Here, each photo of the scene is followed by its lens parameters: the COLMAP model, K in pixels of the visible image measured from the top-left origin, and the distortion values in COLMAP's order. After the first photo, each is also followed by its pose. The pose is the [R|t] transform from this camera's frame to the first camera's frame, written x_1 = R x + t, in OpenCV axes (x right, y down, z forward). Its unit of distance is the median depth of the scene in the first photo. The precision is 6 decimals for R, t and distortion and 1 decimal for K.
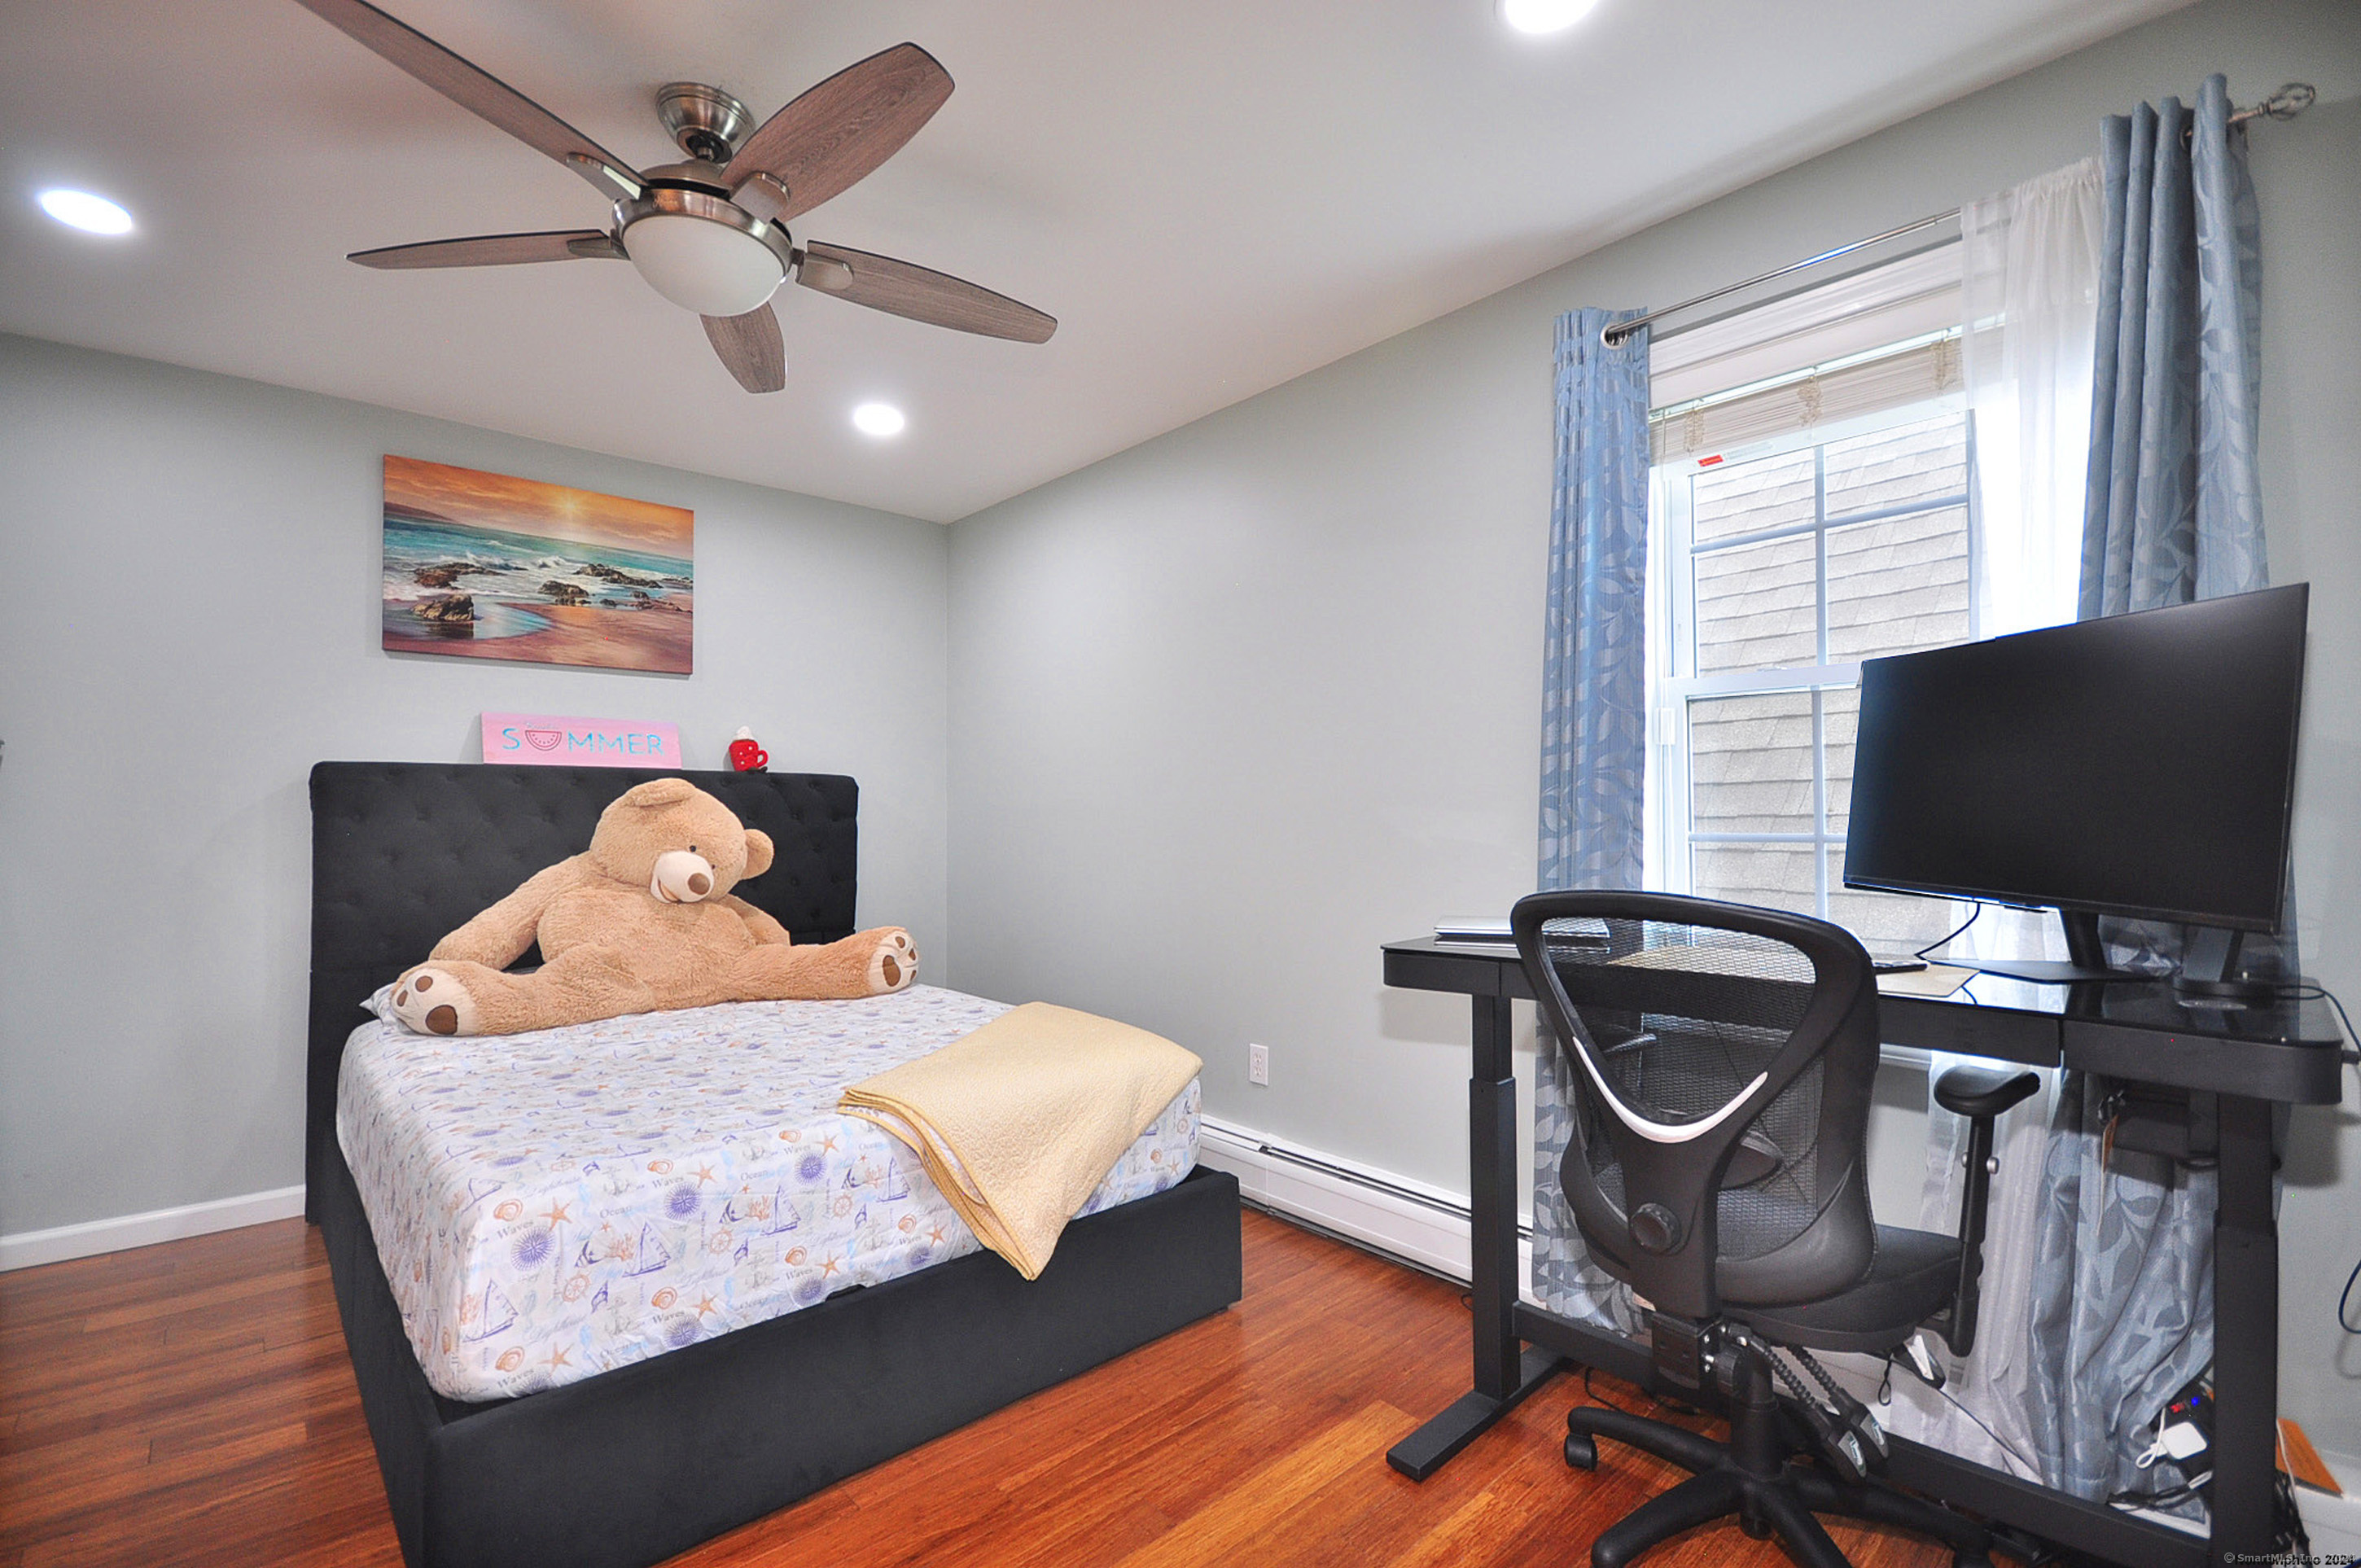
lens RADIAL K [[1042.3, 0, 1152.1], [0, 1042.3, 814.5], [0, 0, 1]] dist [0.005649, -0.008218]
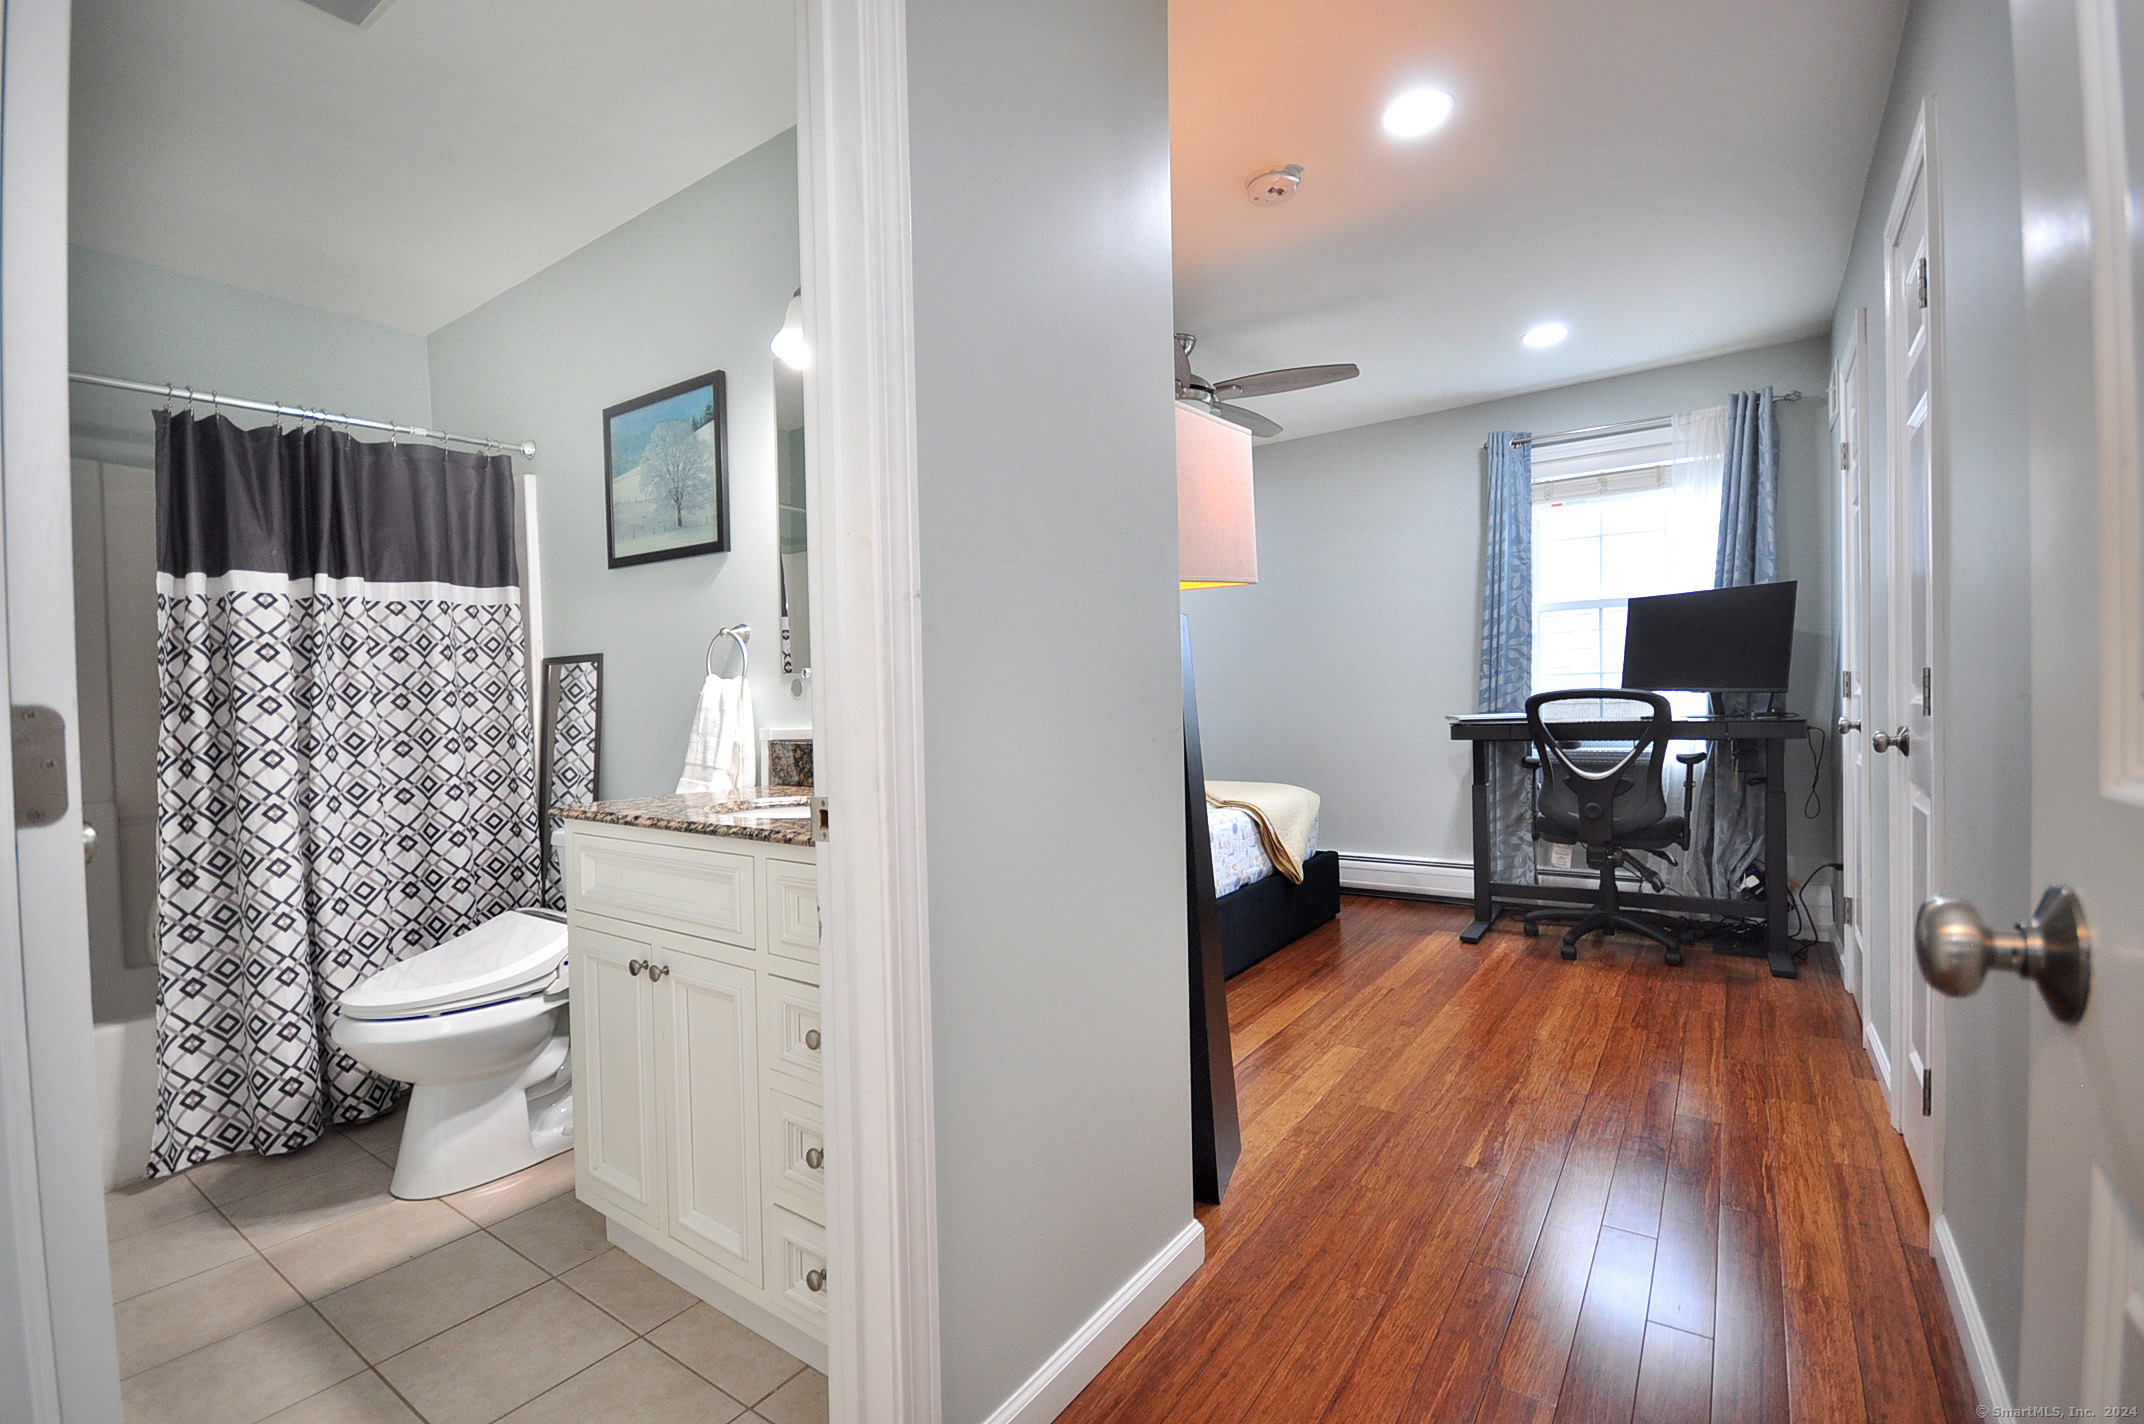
lens RADIAL K [[946.5, 0, 1036.9], [0, 946.5, 746.6], [0, 0, 1]] dist [0.005649, -0.008218]
pose [[0.978046, -0.026852, 0.206650, -1.149019], [0.018459, 0.998929, 0.042438, 0.076542], [-0.207569, -0.037692, 0.977494, -0.886826]]
